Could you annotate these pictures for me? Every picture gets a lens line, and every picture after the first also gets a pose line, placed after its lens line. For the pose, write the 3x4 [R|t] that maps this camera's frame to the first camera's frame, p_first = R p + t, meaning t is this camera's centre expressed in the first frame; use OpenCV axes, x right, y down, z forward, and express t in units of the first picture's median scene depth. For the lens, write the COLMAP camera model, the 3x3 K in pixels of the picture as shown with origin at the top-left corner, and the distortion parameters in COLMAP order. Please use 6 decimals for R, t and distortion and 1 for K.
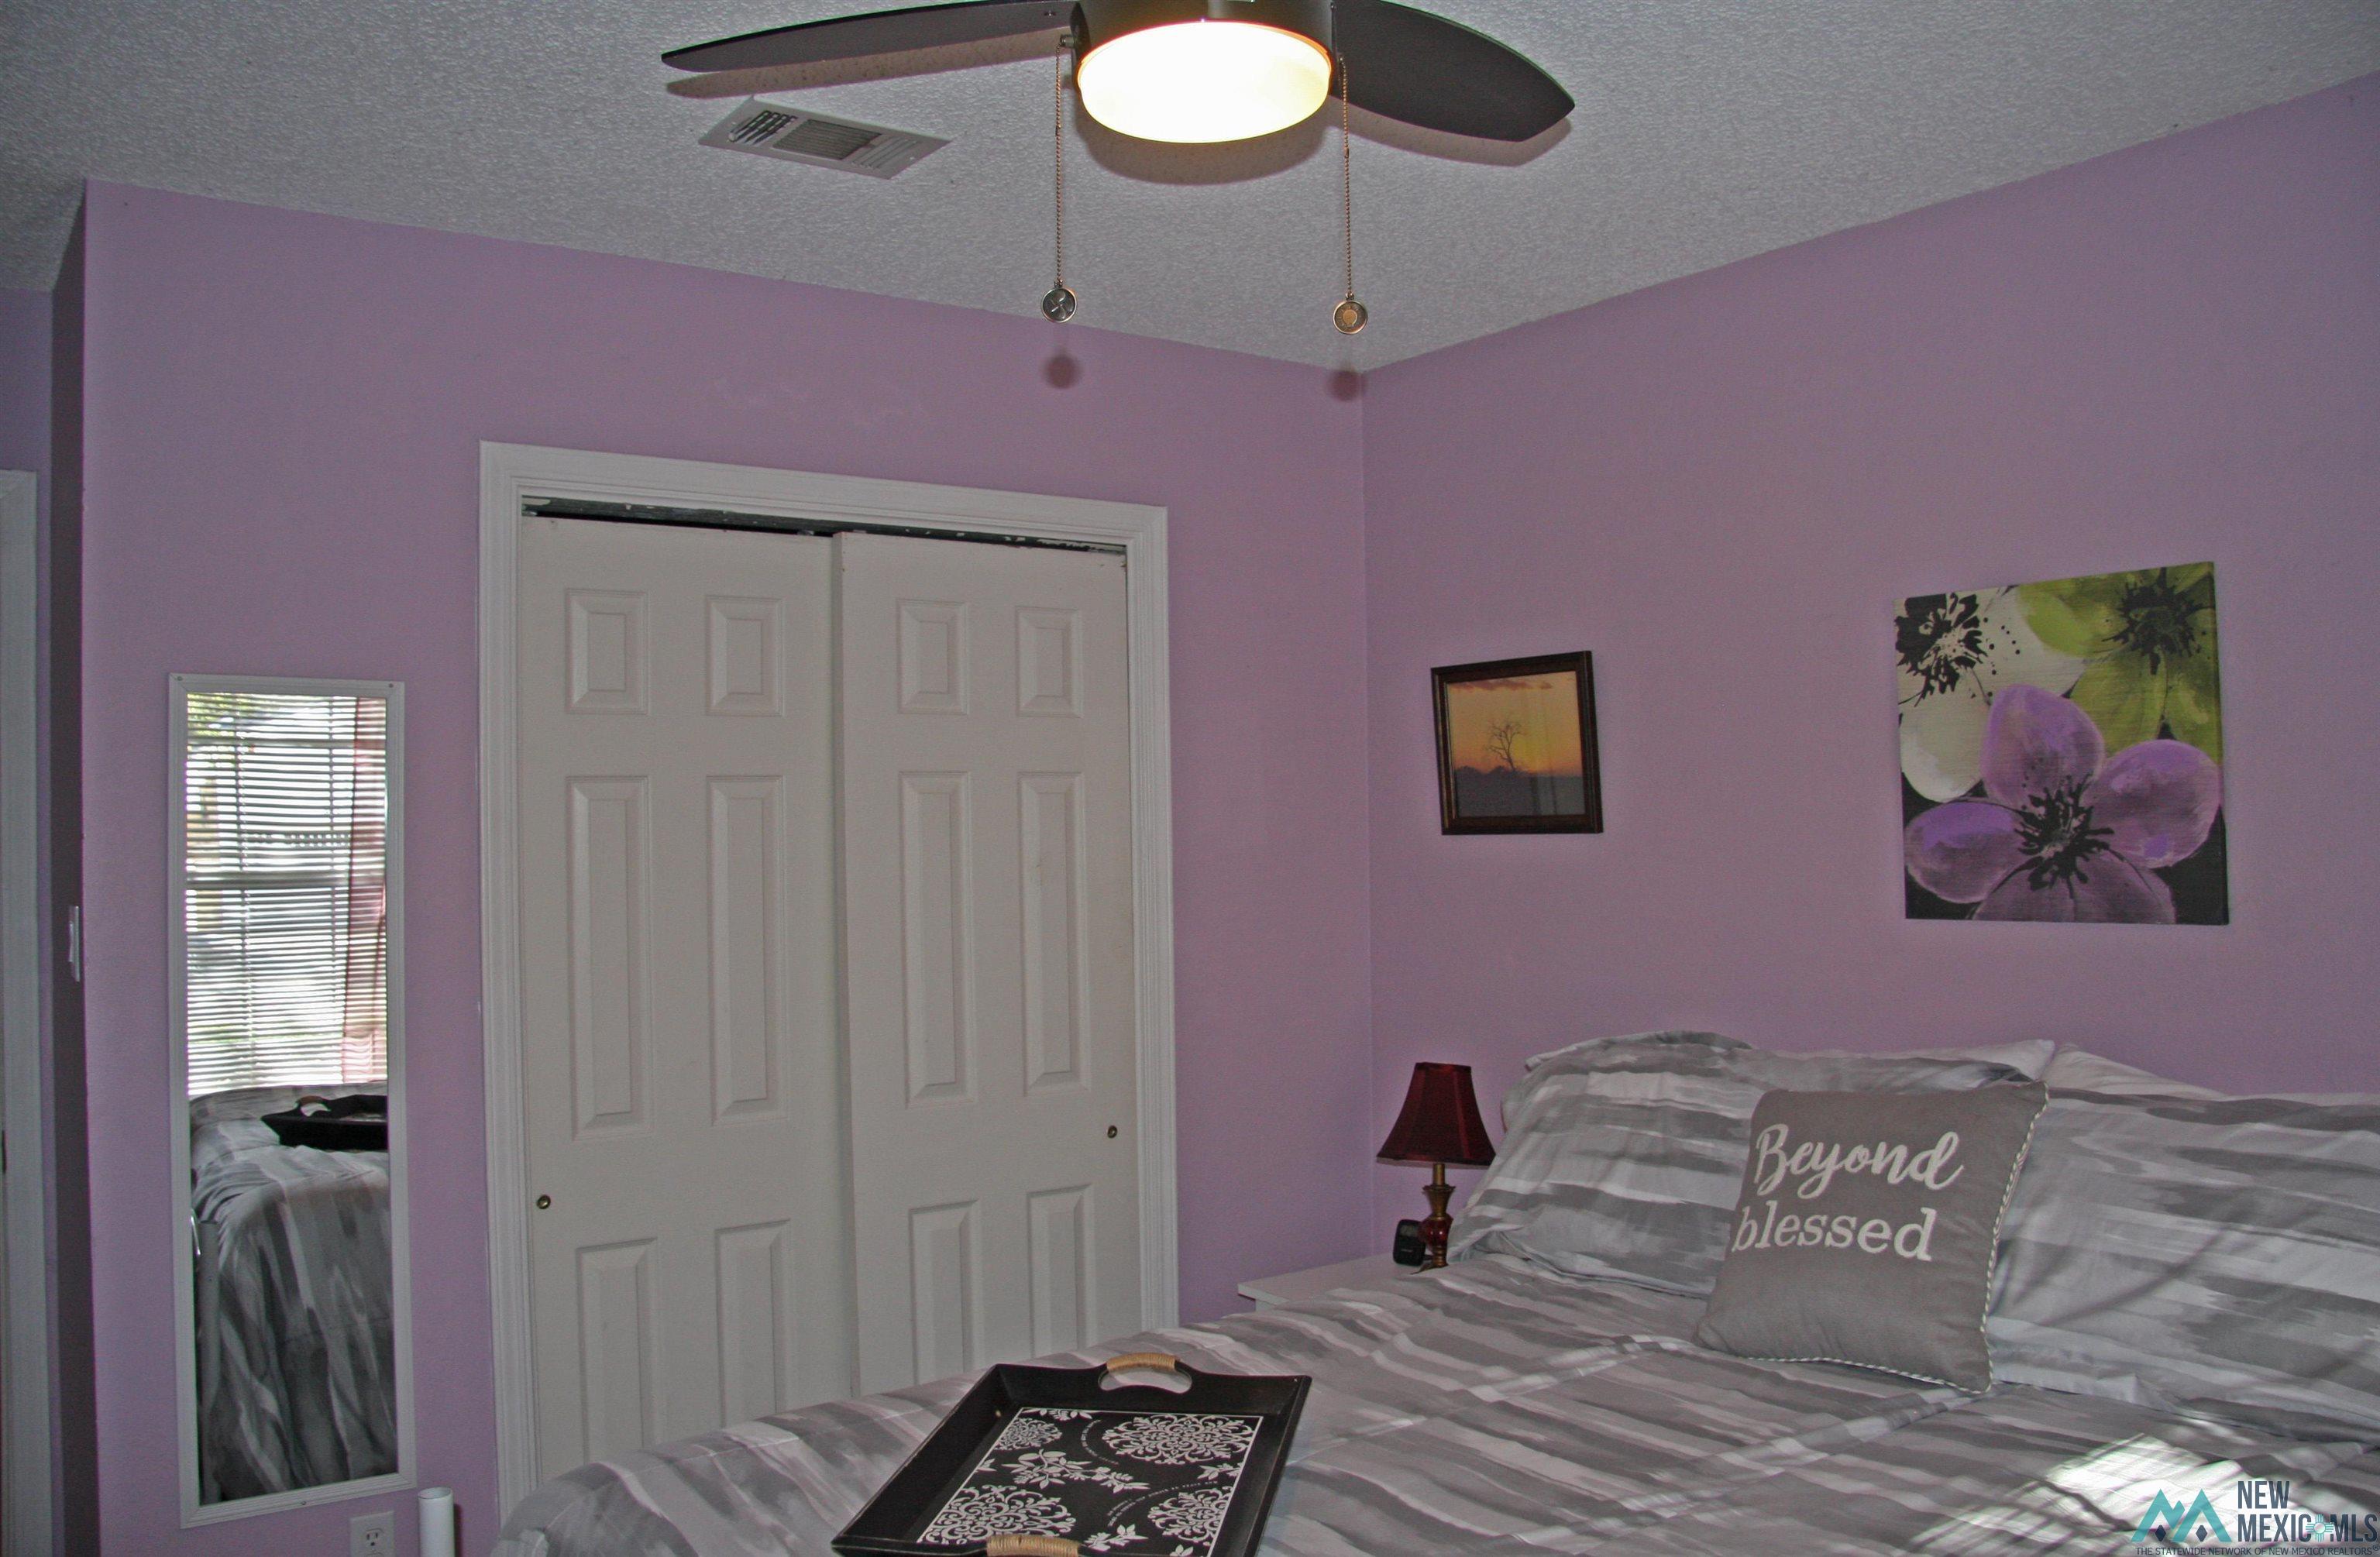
lens RADIAL K [[1905.7, 0, 1152.8], [0, 1905.7, 793.2], [0, 0, 1]] dist [-0.157894, 0.115962]
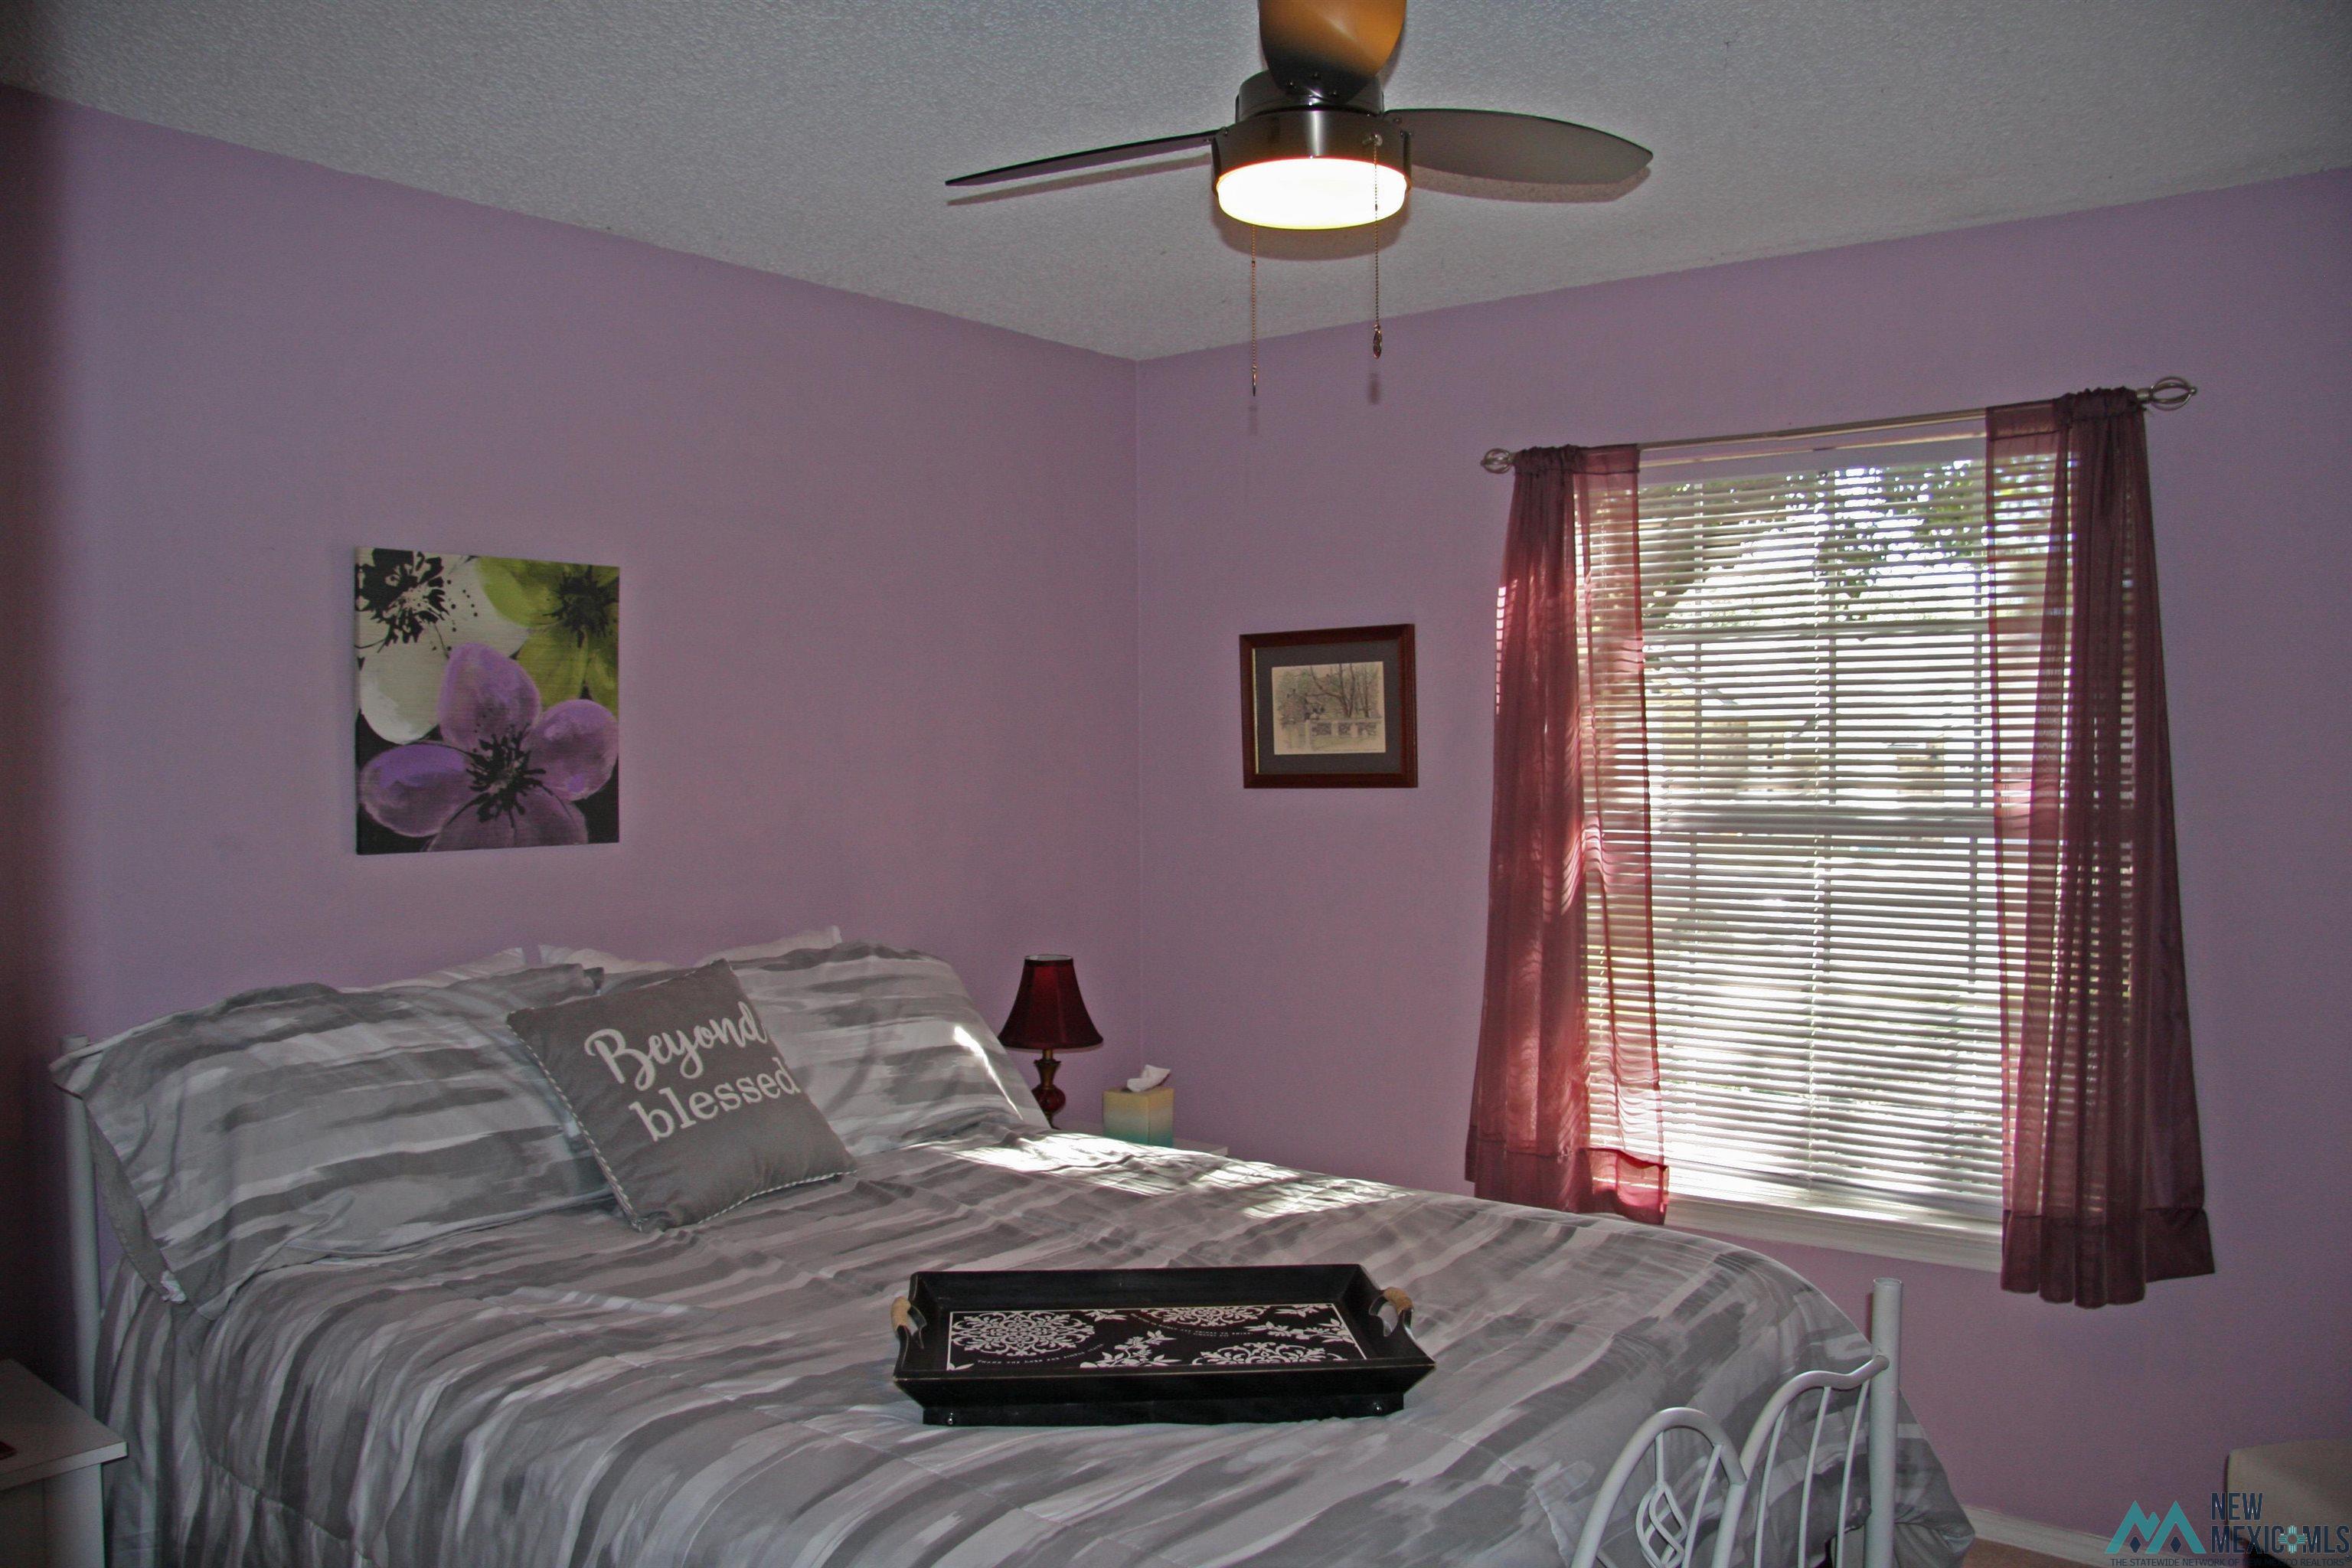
lens RADIAL K [[1907.5, 0, 1196.1], [0, 1907.5, 805.7], [0, 0, 1]] dist [-0.185163, 0.173983]
pose [[-0.293744, -0.007048, 0.955858, -0.770191], [-0.011206, 0.999929, 0.003929, 0.032713], [-0.955818, -0.009557, -0.293802, 0.917320]]
